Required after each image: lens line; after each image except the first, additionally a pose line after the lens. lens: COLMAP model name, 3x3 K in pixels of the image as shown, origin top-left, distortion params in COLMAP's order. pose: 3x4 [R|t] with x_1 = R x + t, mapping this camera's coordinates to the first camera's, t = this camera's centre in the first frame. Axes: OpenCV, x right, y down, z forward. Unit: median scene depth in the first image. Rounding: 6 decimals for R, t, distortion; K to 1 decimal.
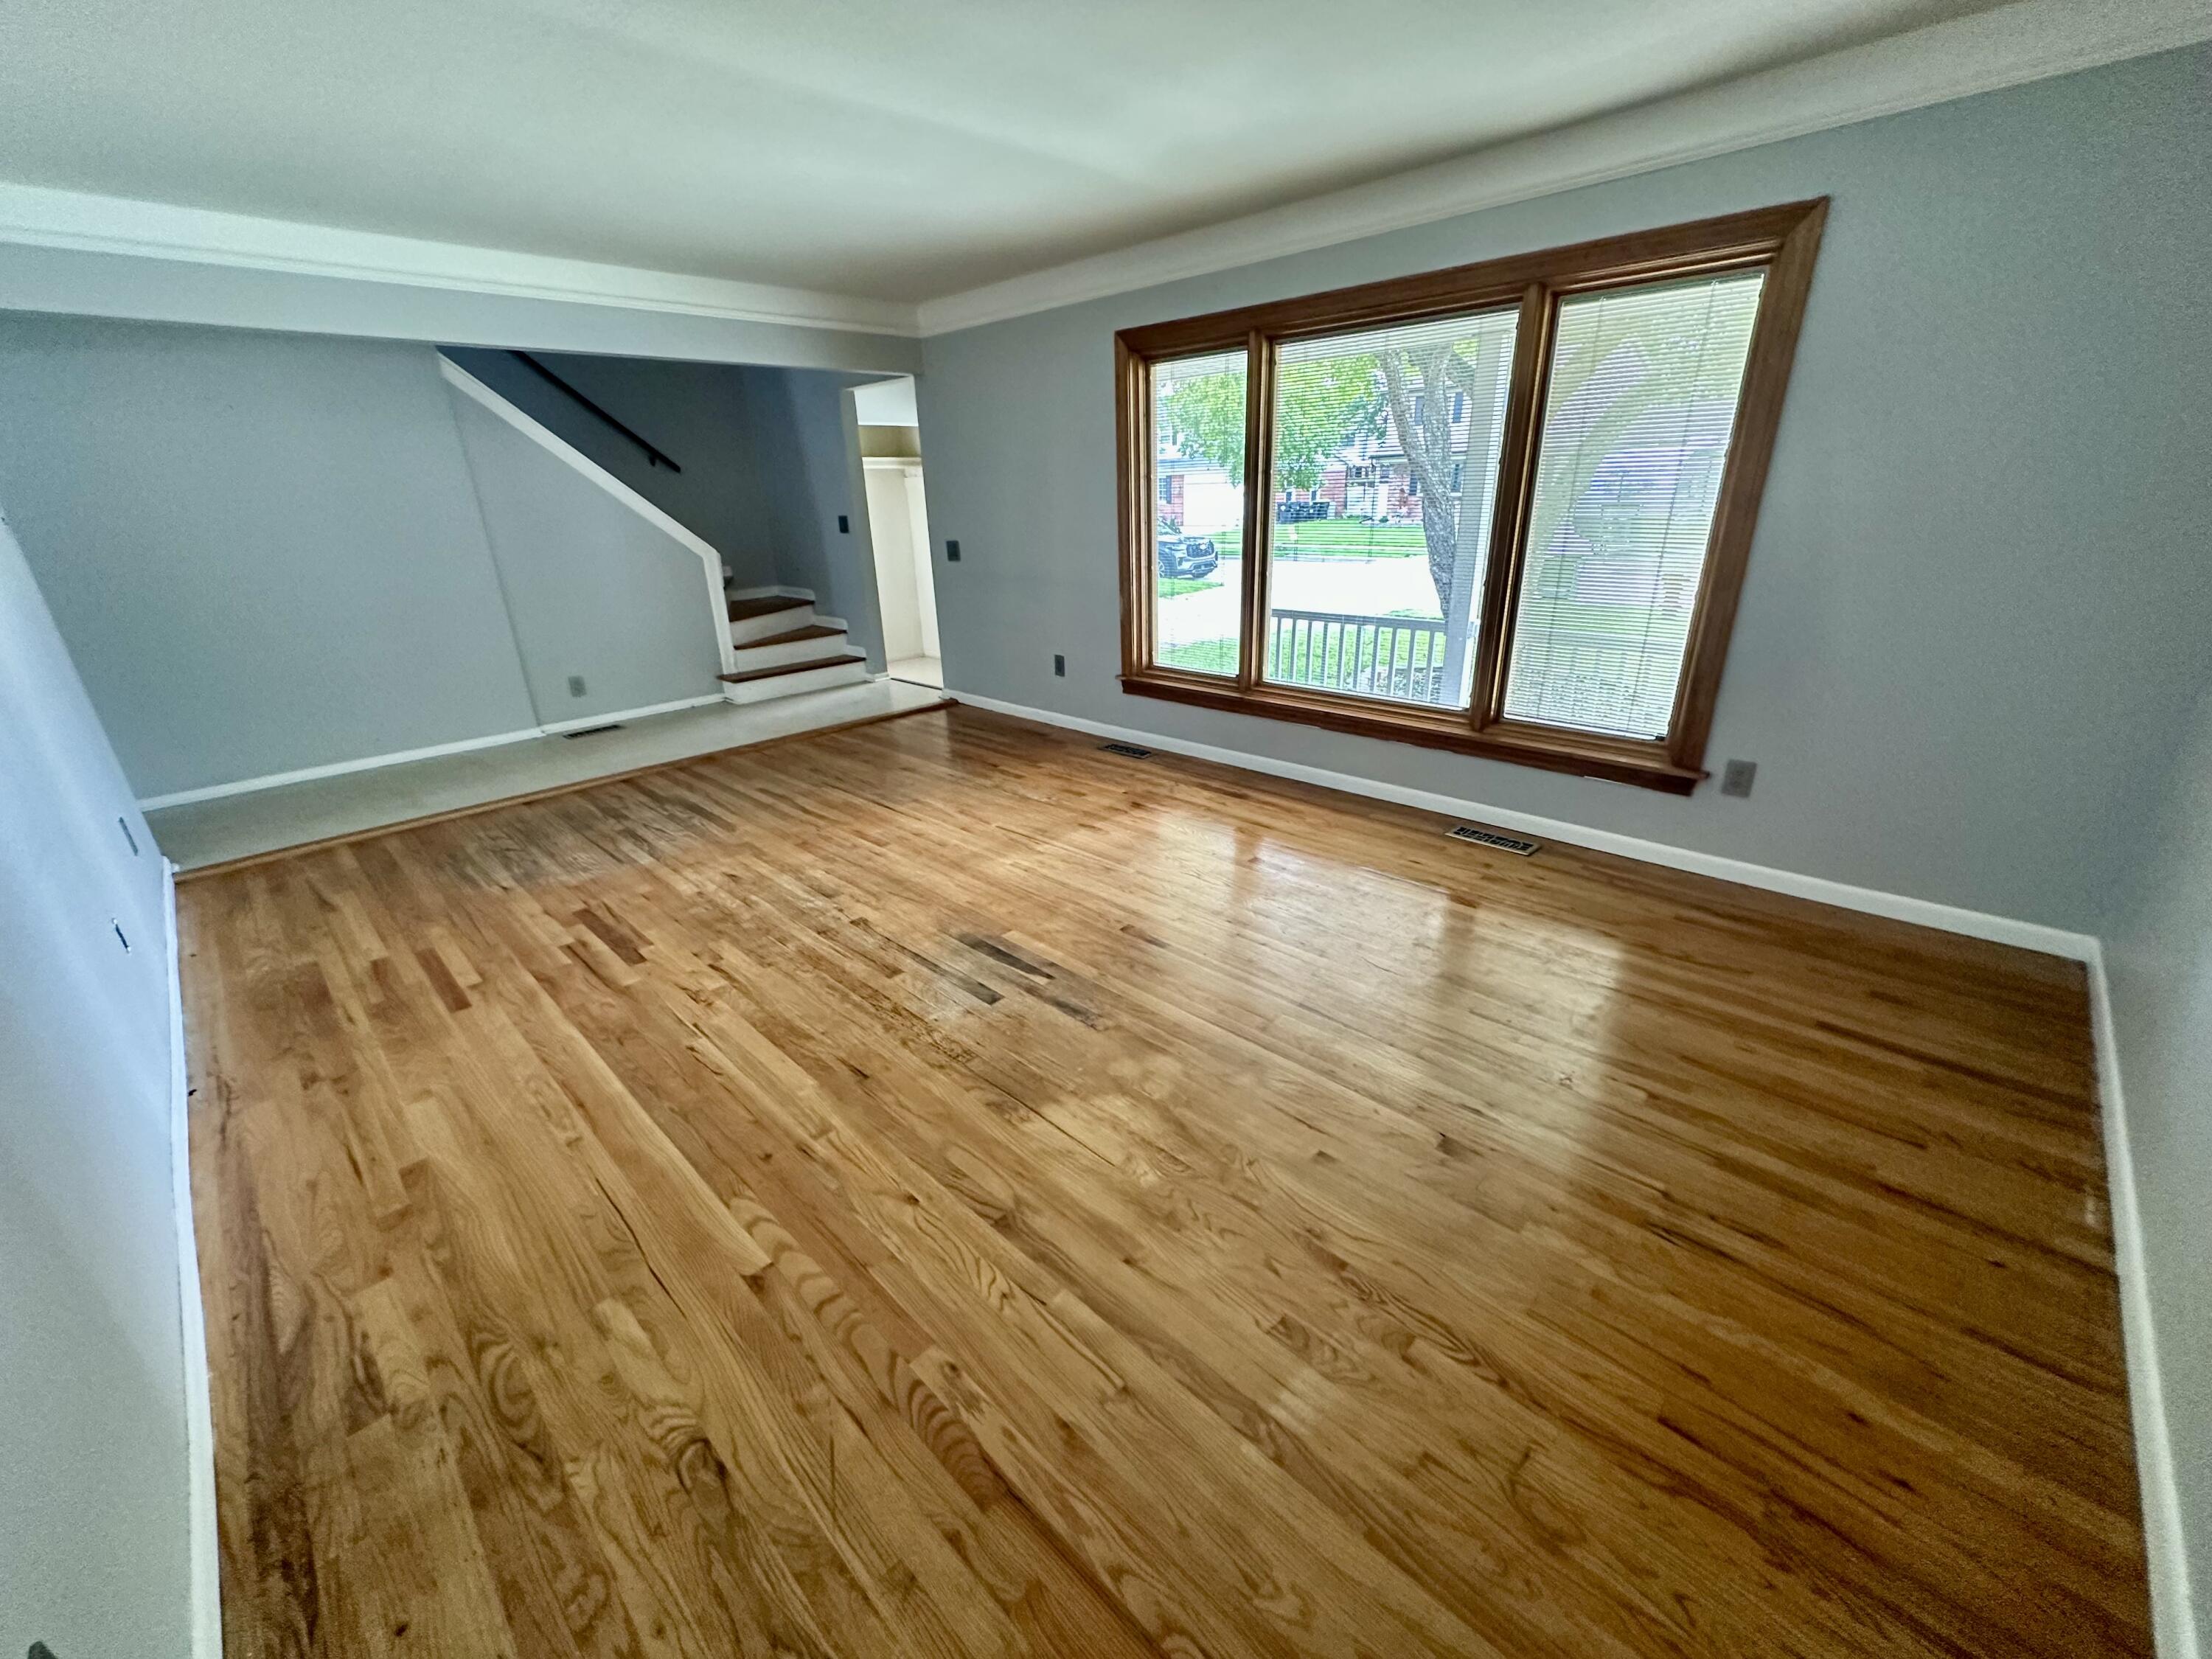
lens RADIAL K [[880.2, 0, 1104.5], [0, 880.2, 831.0], [0, 0, 1]] dist [-0.003102, 0.000562]
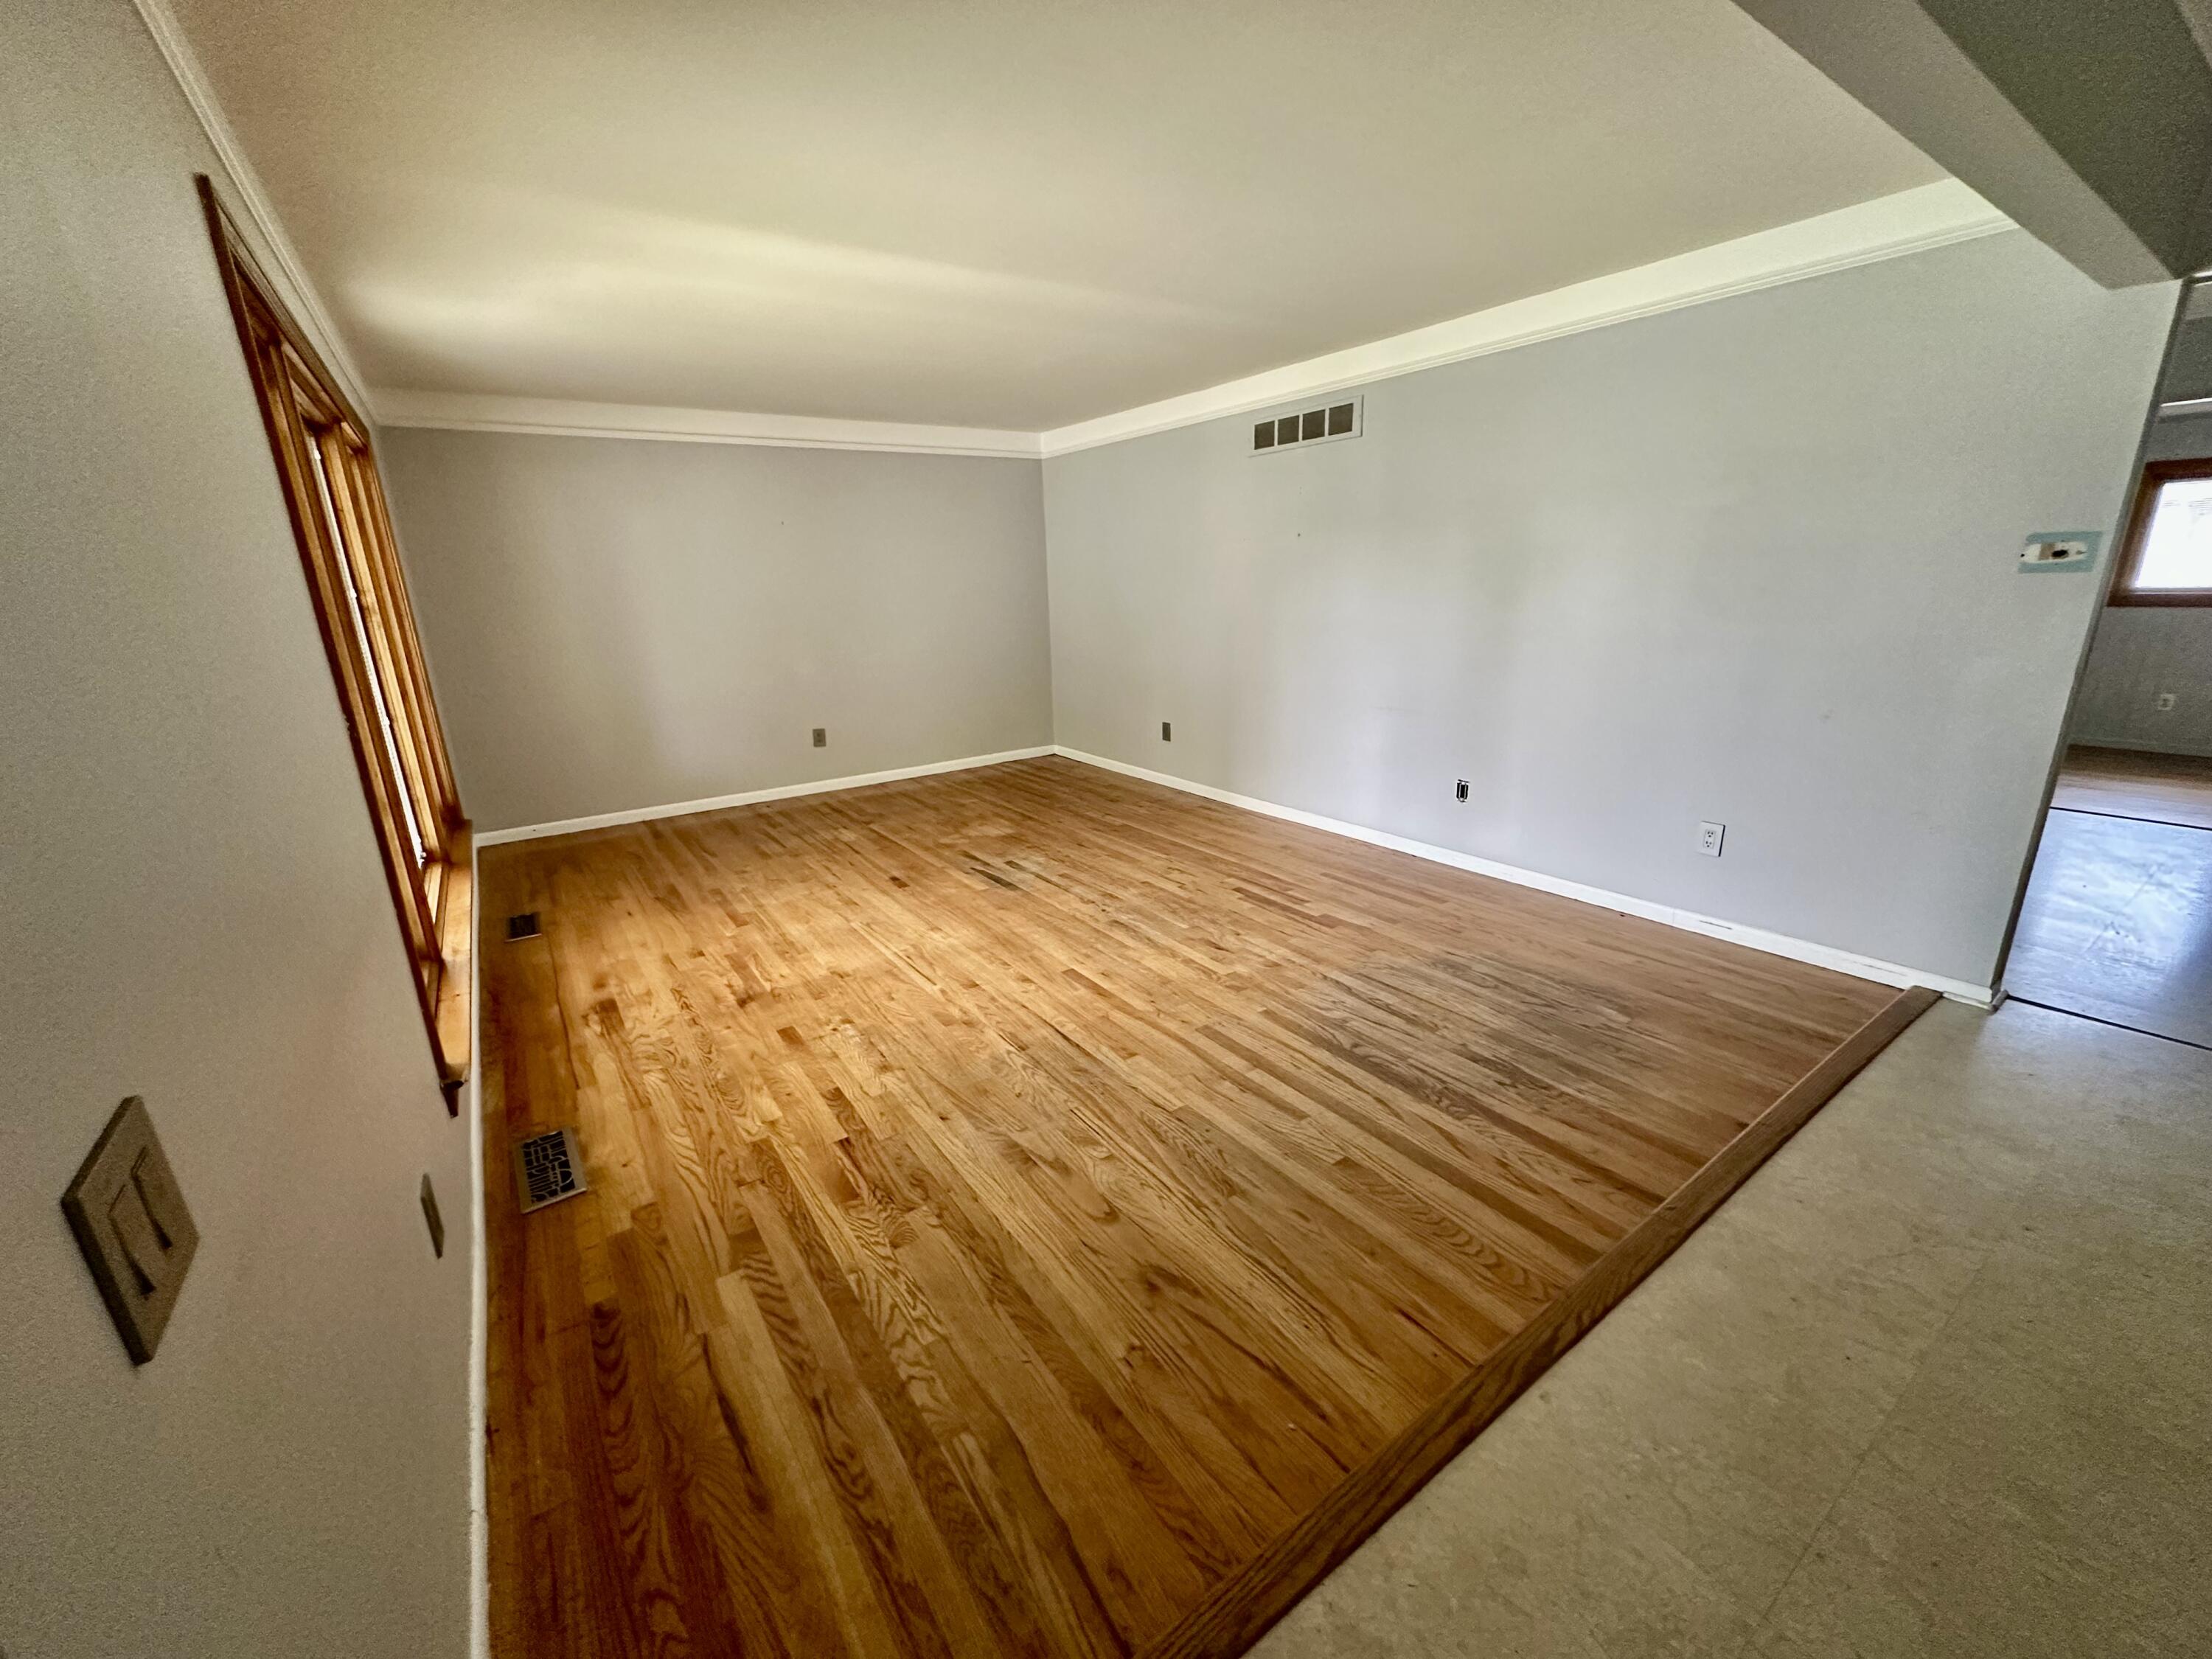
lens RADIAL K [[880.2, 0, 1110.2], [0, 880.2, 831.3], [0, 0, 1]] dist [-0.003102, 0.000562]
pose [[-0.981027, 0.003885, 0.193832, -0.588729], [0.121848, 0.790010, 0.600864, -0.788321], [-0.150795, 0.613082, -0.775494, 2.026844]]
